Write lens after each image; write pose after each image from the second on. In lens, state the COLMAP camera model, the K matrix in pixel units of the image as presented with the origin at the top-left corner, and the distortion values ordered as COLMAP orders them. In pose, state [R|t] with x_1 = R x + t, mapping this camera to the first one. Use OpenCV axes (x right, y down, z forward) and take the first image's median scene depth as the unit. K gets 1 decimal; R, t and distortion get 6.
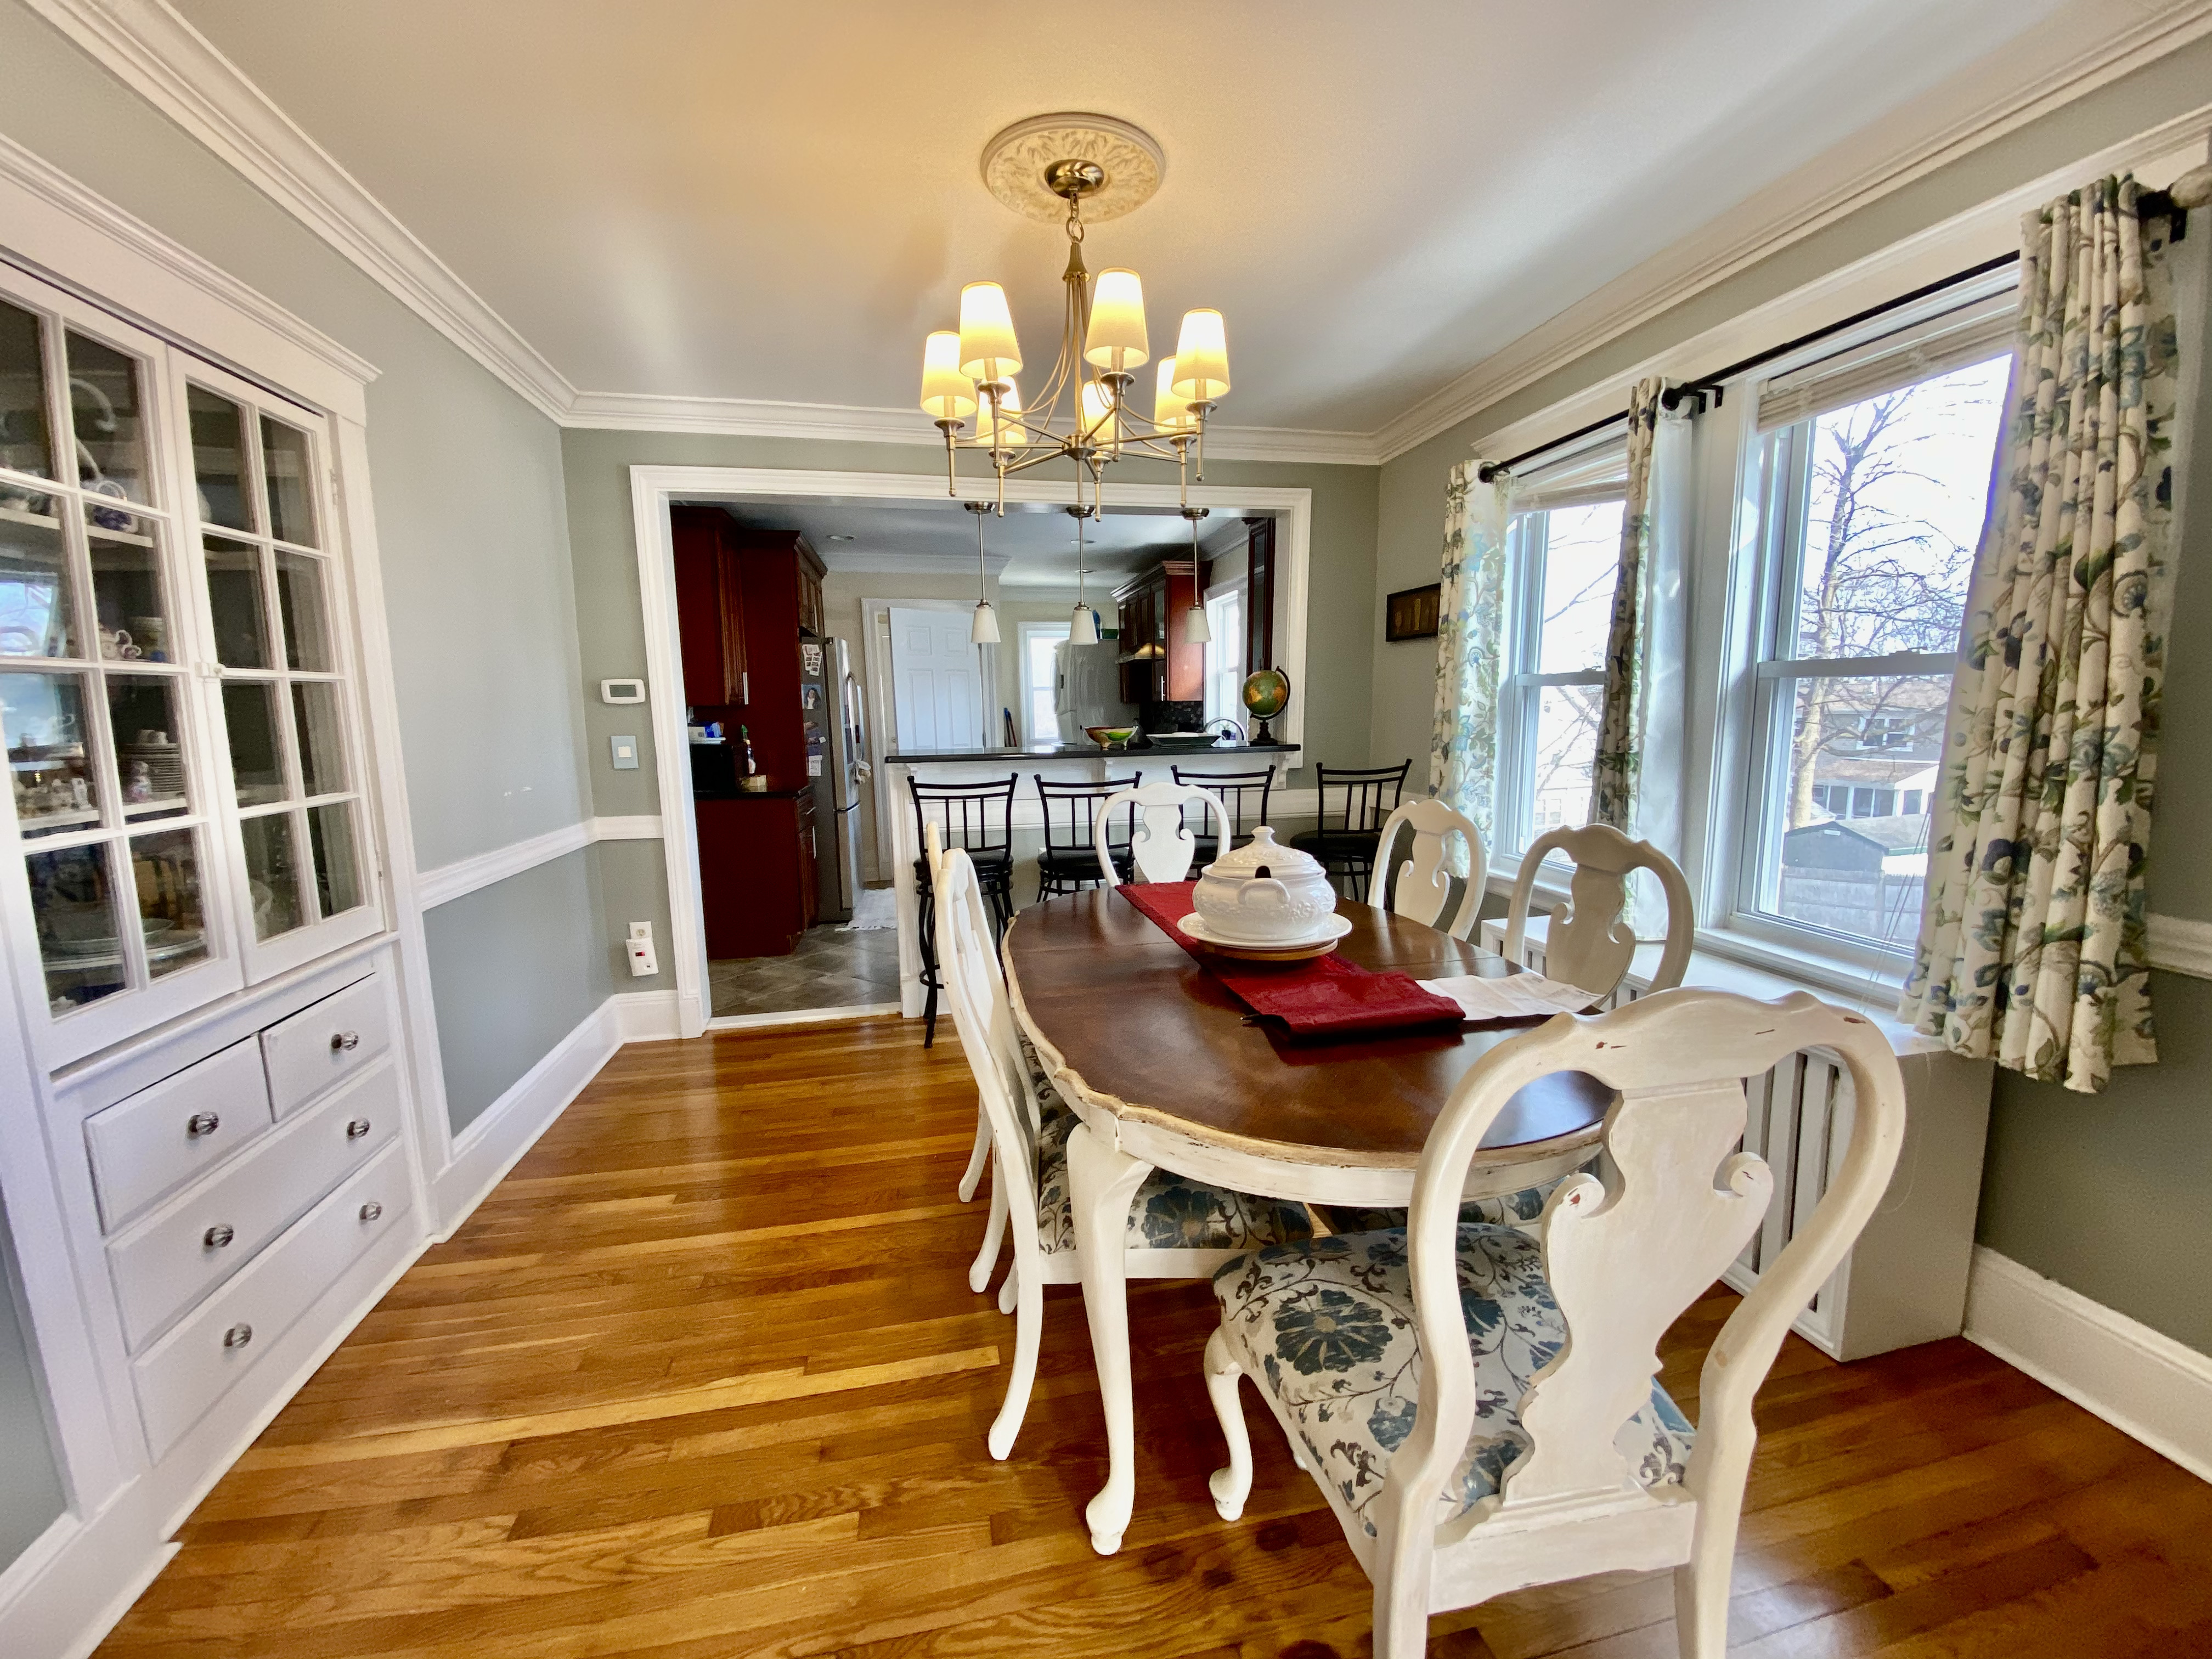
lens RADIAL K [[893.8, 0, 1116.4], [0, 893.8, 832.5], [0, 0, 1]] dist [0.026073, -0.022259]
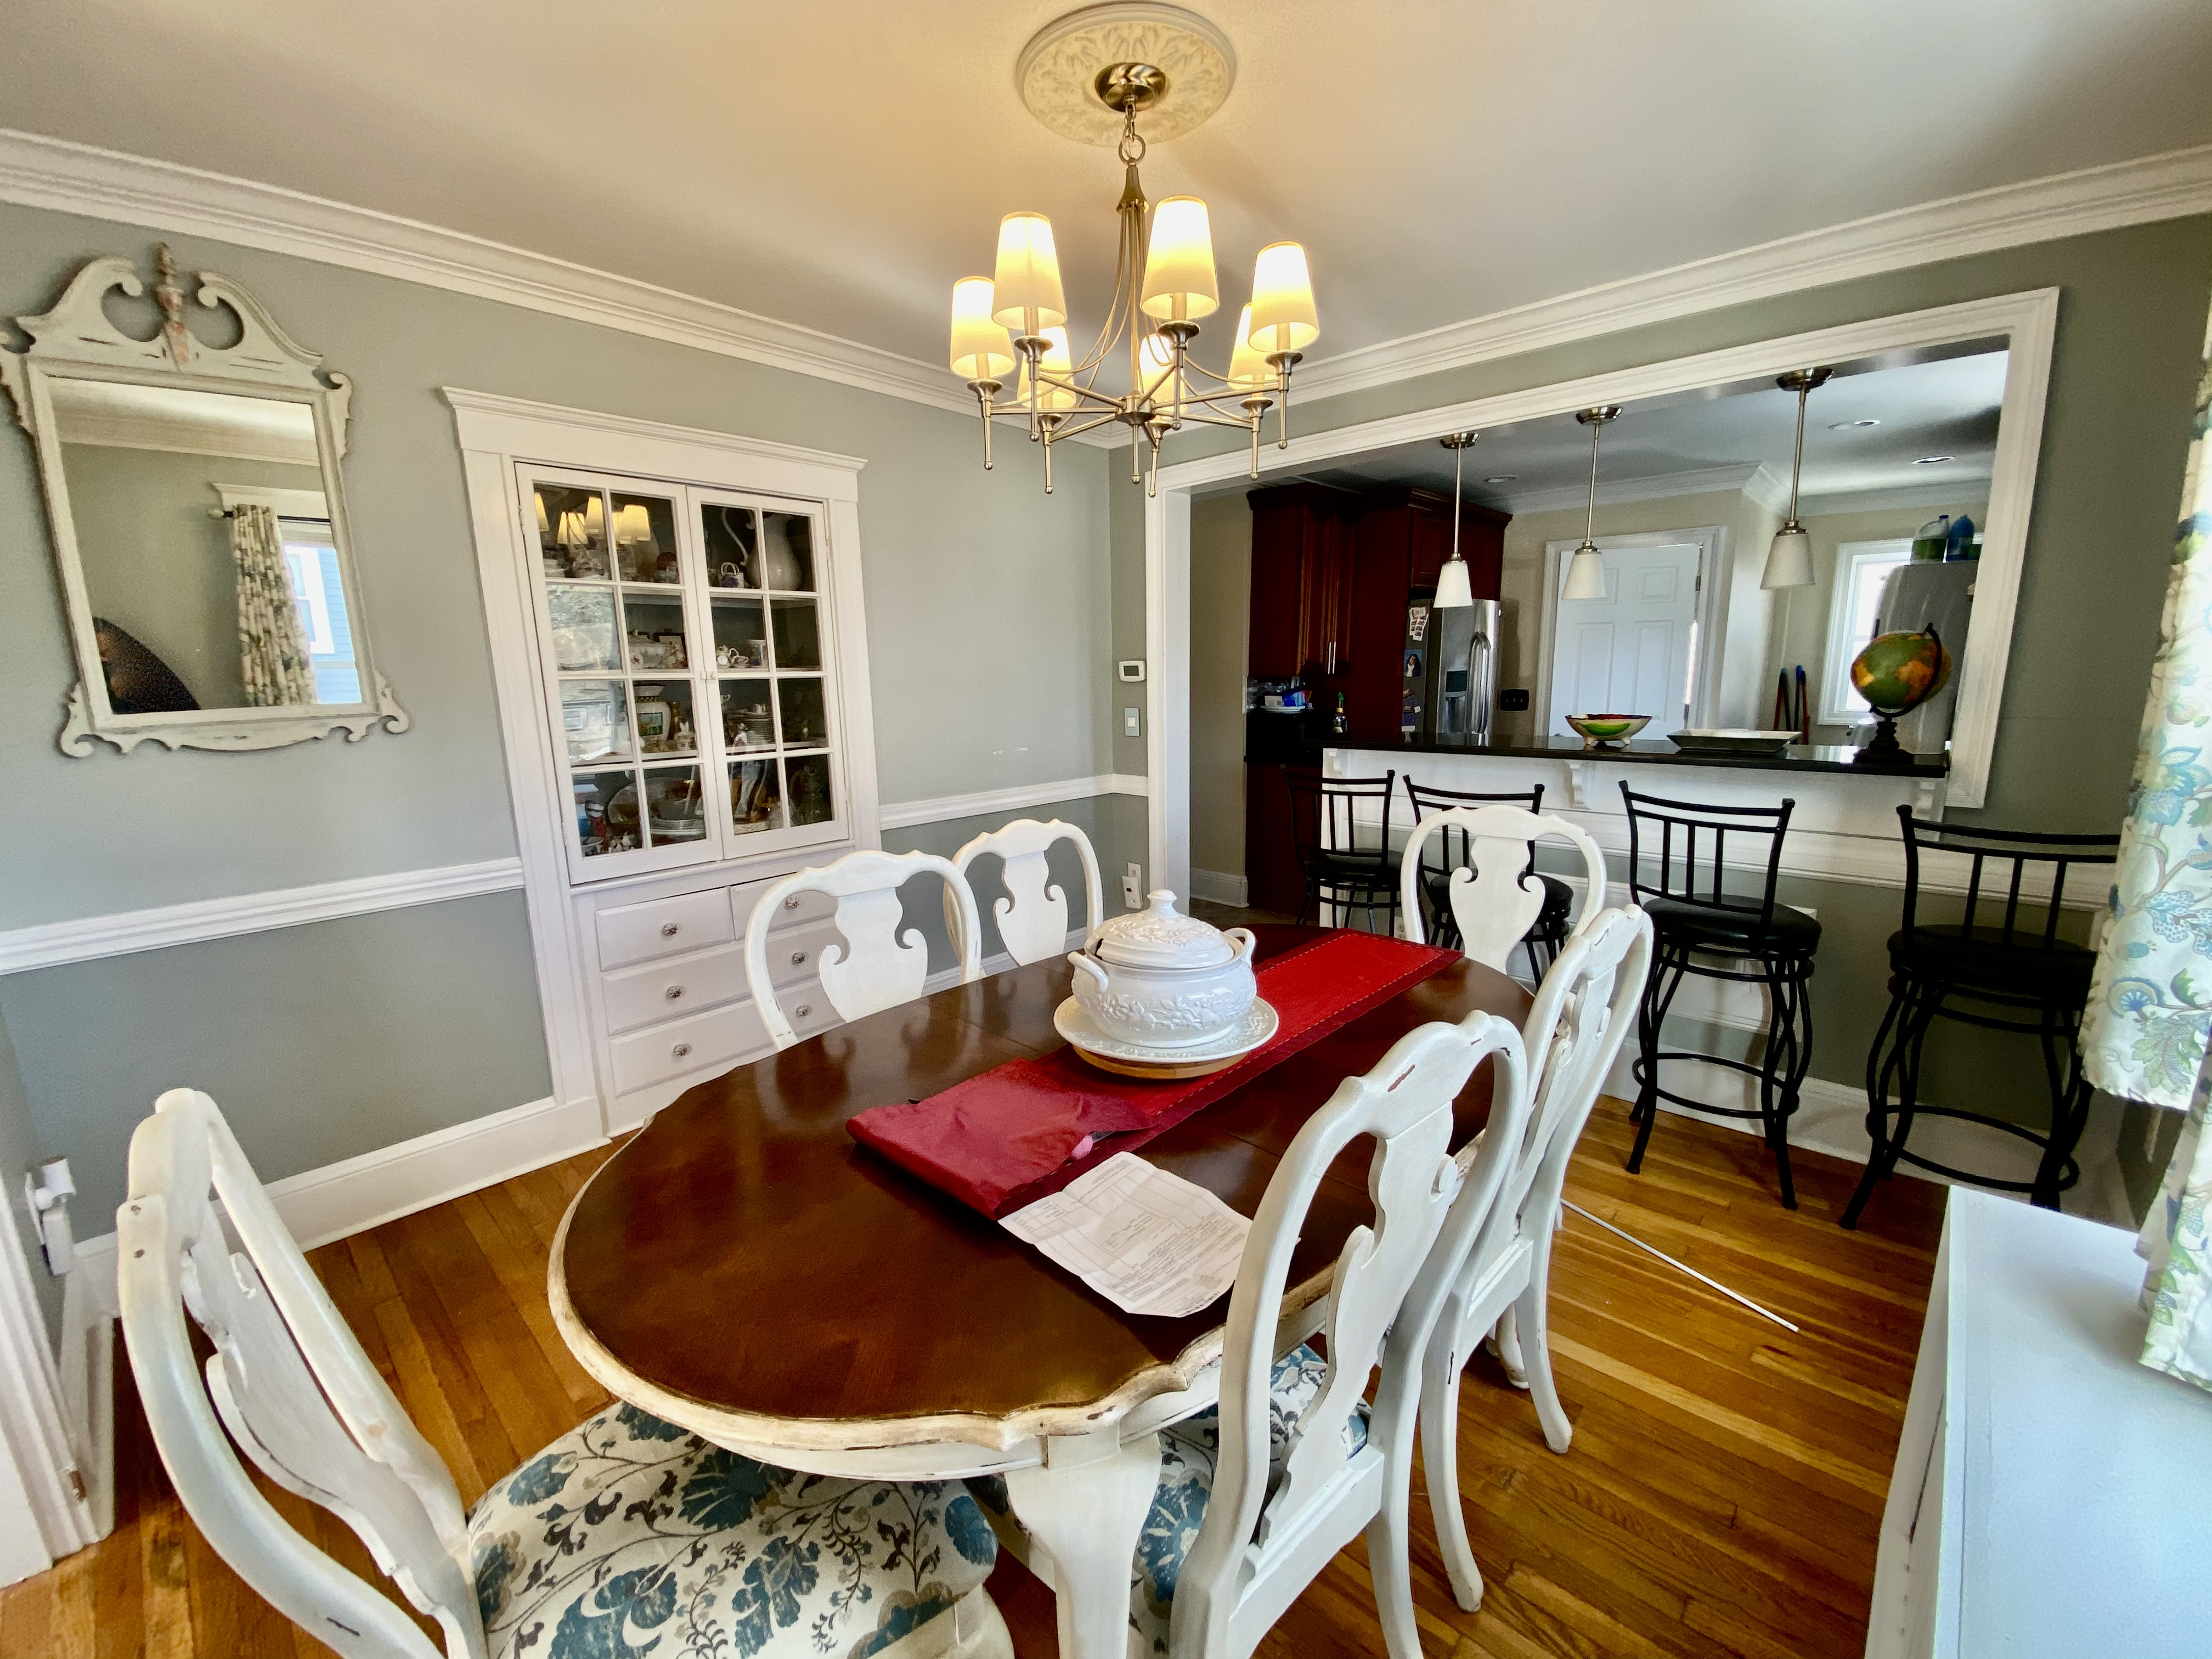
lens RADIAL K [[900.2, 0, 1110.9], [0, 900.2, 802.1], [0, 0, 1]] dist [0.095482, -0.022627]
pose [[0.582672, 0.128670, -0.802457, 0.656150], [-0.108167, 0.990881, 0.080342, -0.119643], [0.805477, 0.039987, 0.591277, 0.430113]]
